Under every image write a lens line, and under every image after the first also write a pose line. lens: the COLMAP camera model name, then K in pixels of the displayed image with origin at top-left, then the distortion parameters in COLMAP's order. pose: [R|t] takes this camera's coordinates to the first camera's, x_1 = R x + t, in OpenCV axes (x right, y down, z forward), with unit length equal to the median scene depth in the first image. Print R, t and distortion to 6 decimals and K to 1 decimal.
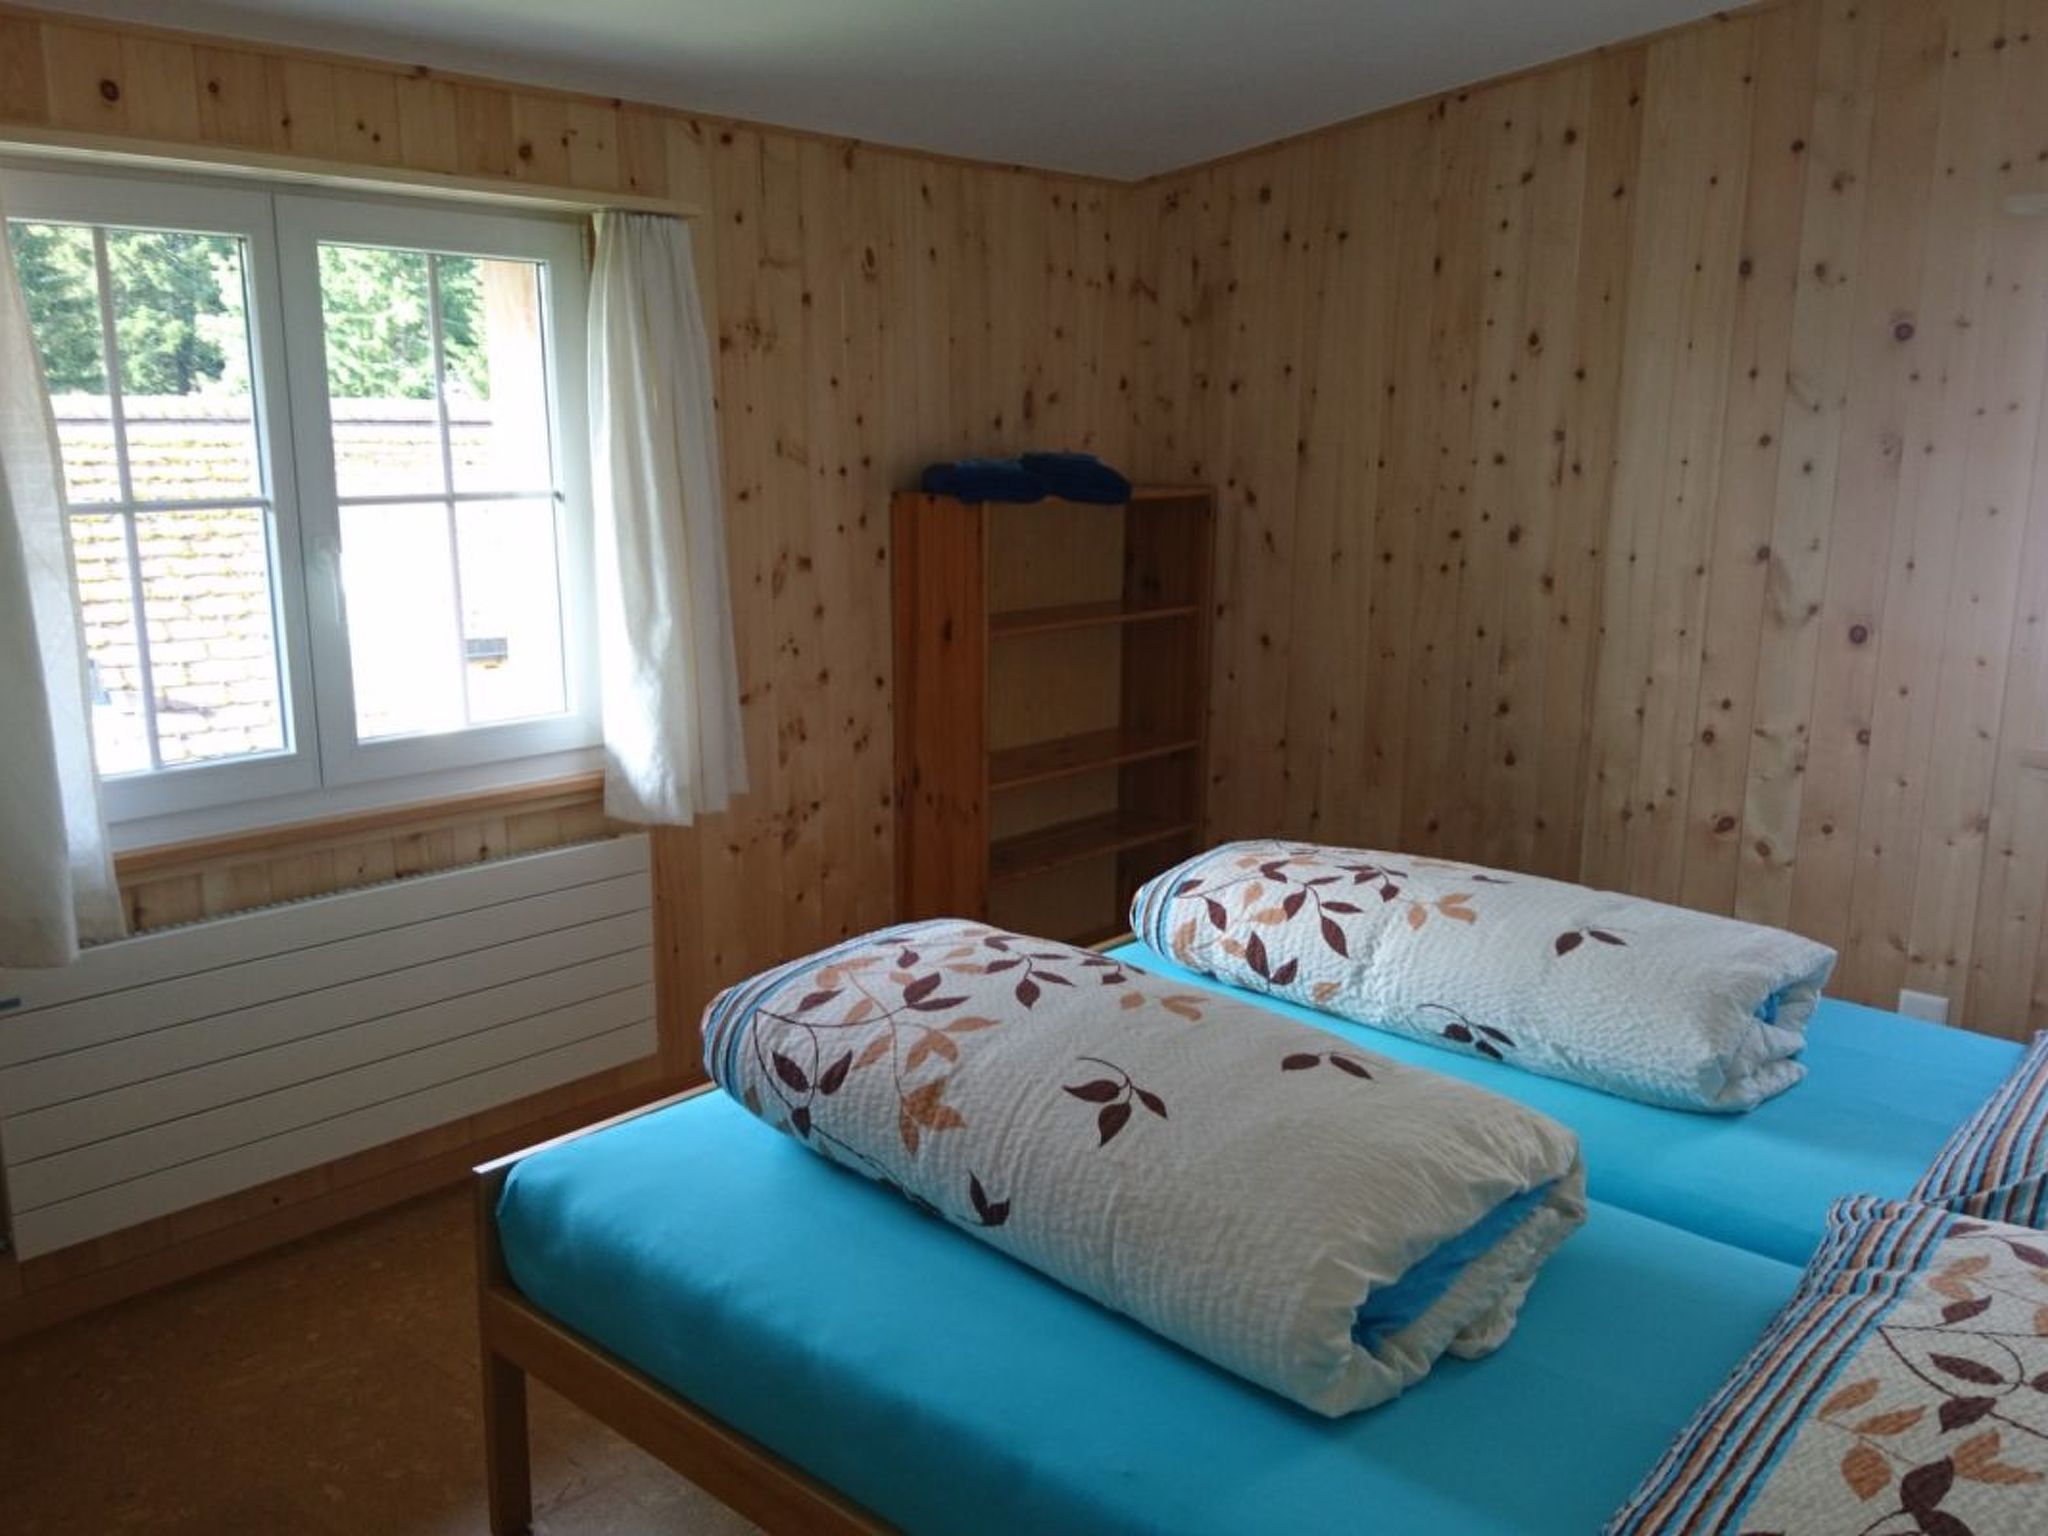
lens RADIAL K [[1688.0, 0, 1033.9], [0, 1688.0, 766.7], [0, 0, 1]] dist [0.105304, -0.190504]
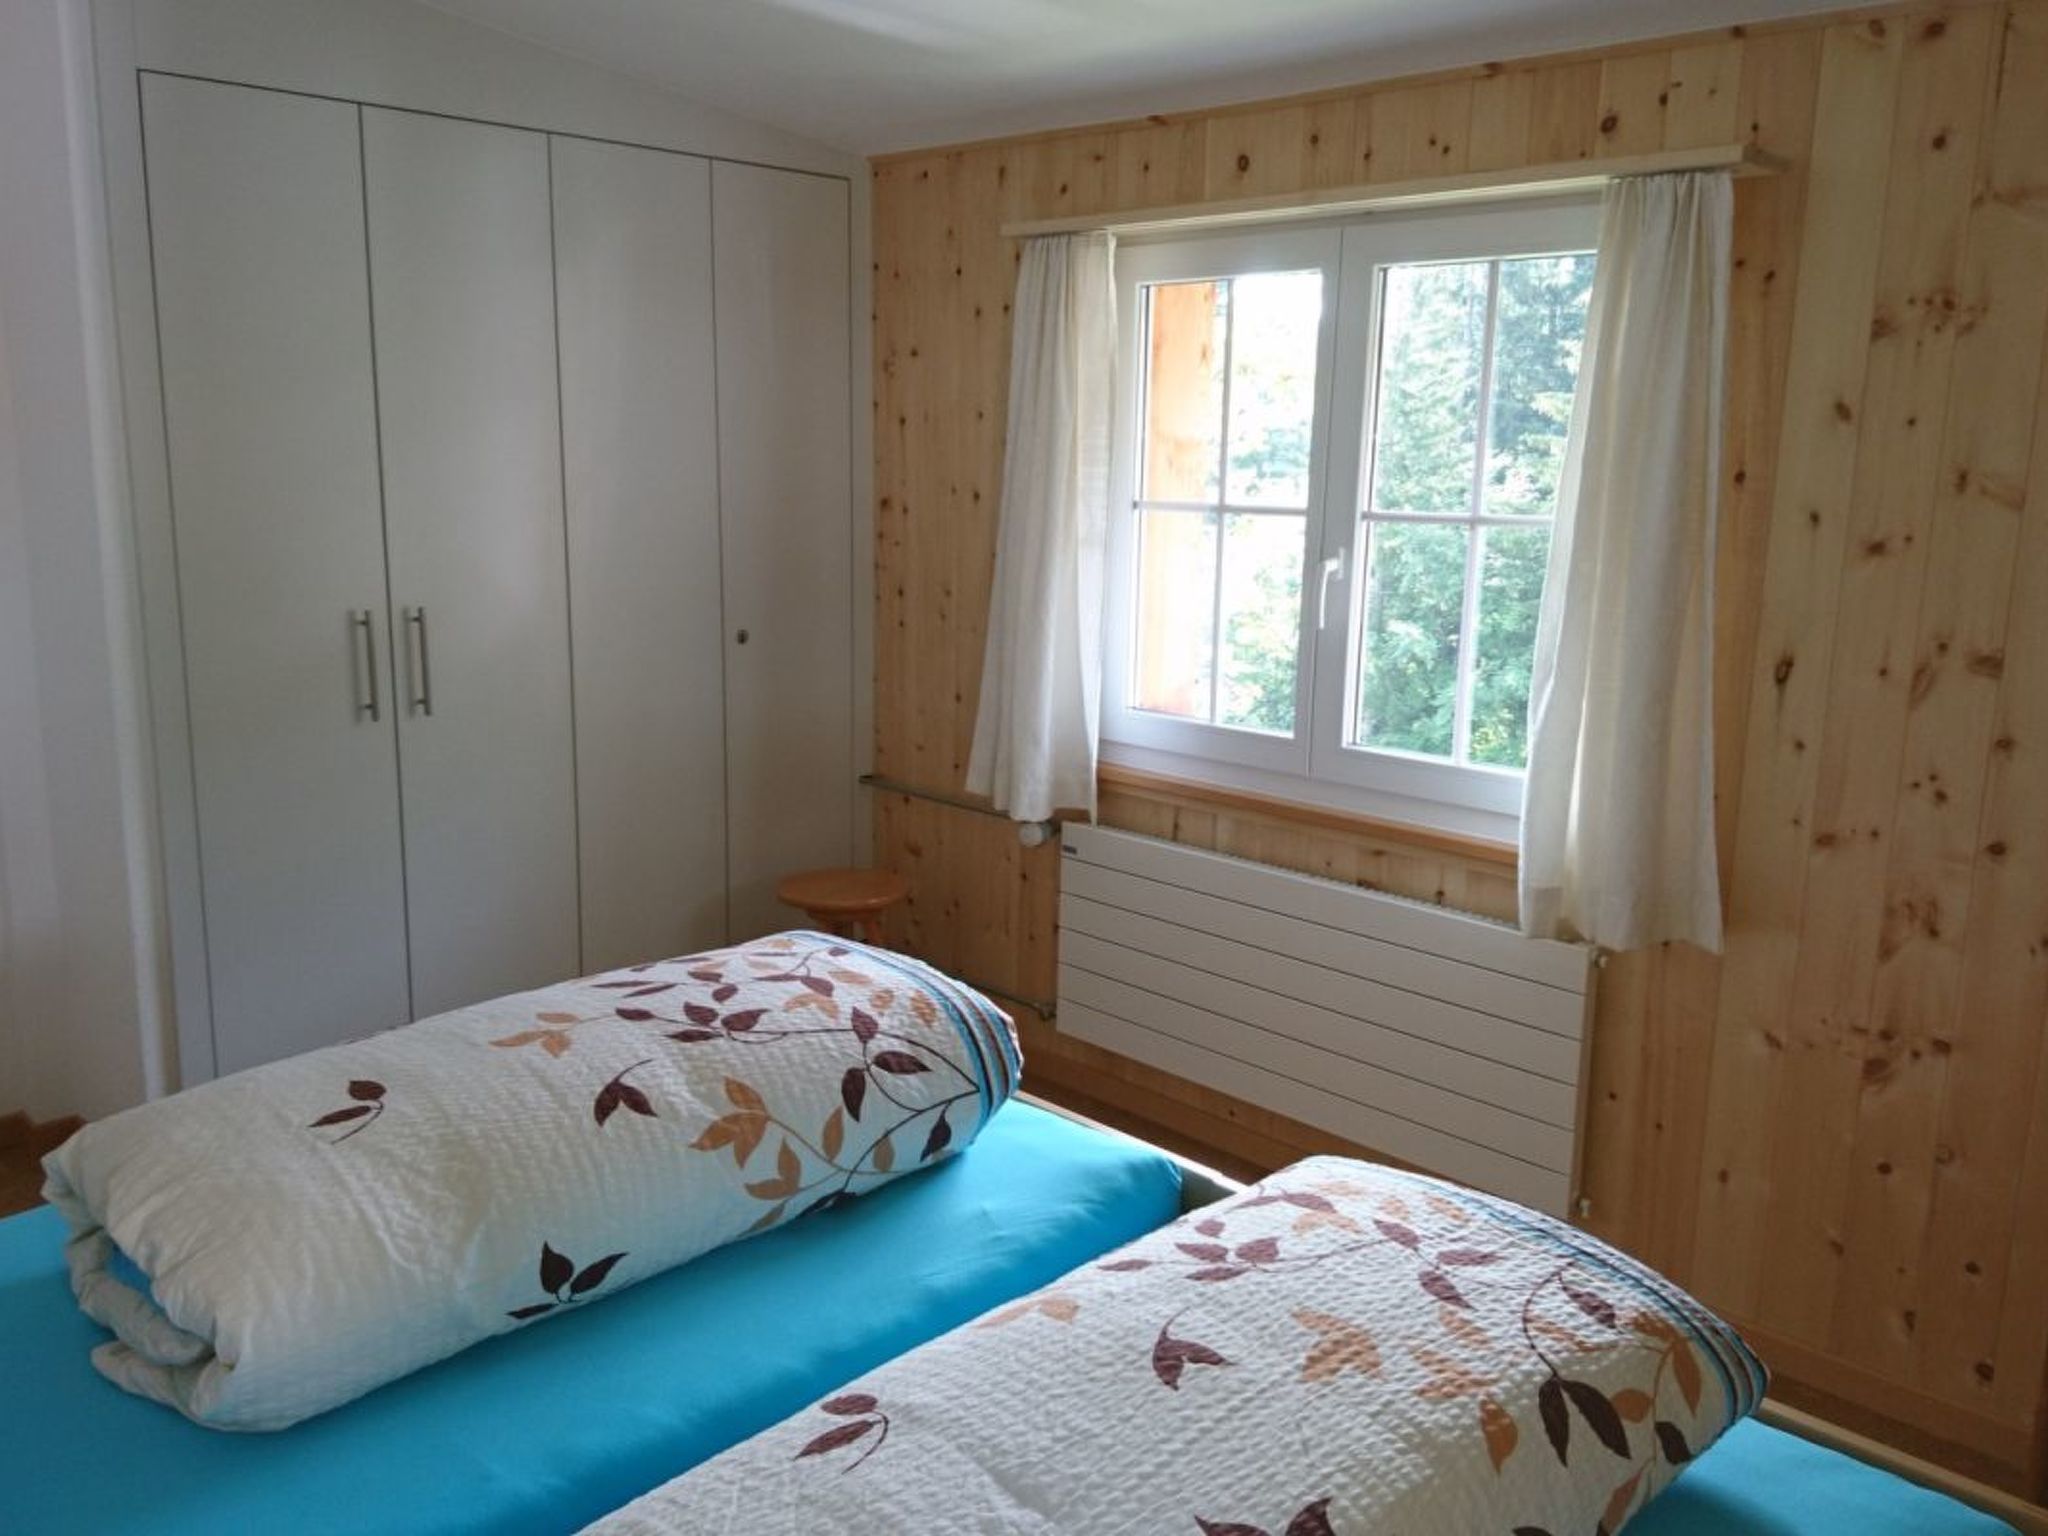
lens RADIAL K [[1688.0, 0, 1033.9], [0, 1688.0, 766.7], [0, 0, 1]] dist [0.105304, -0.190504]
pose [[-0.049660, 0.182714, -0.981911, 0.615121], [-0.220923, 0.956762, 0.189207, -0.150528], [0.974026, 0.226323, -0.007147, 0.798506]]
